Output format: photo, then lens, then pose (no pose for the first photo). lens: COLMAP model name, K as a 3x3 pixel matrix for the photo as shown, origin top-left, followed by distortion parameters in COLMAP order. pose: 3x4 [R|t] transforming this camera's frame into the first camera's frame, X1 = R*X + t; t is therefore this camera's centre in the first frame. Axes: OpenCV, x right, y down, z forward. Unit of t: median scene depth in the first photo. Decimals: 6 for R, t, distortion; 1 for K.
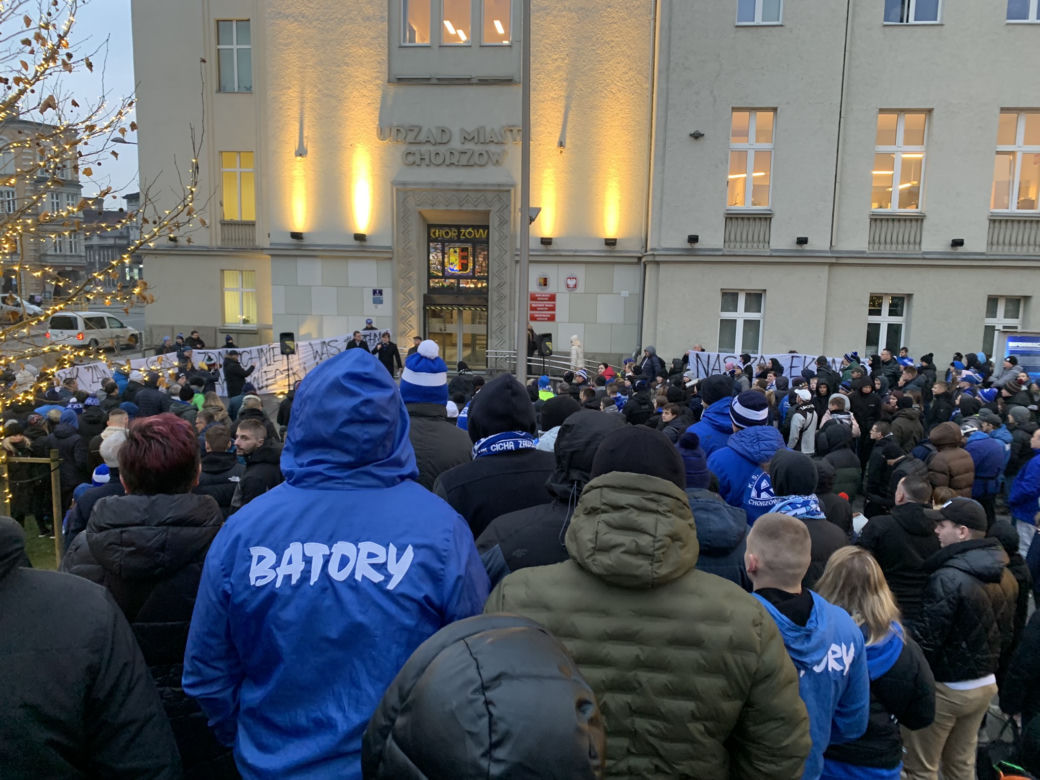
lens RADIAL K [[820.6, 0, 513.0], [0, 820.6, 397.2], [0, 0, 1]] dist [0.063797, -0.062501]
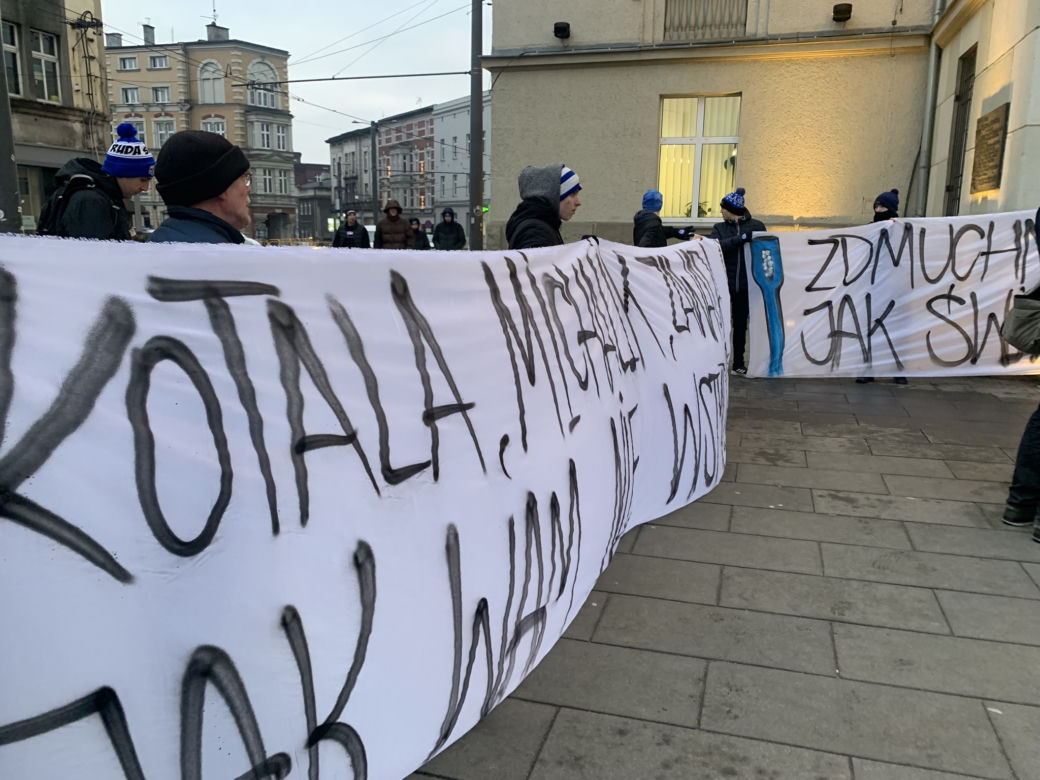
lens RADIAL K [[820.6, 0, 518.2], [0, 820.6, 385.4], [0, 0, 1]] dist [0.063797, -0.062501]
pose [[0.982404, 0.022171, -0.185449, -0.118046], [-0.016501, 0.999350, 0.032062, -0.001875], [0.186039, -0.028437, 0.982131, 0.181612]]
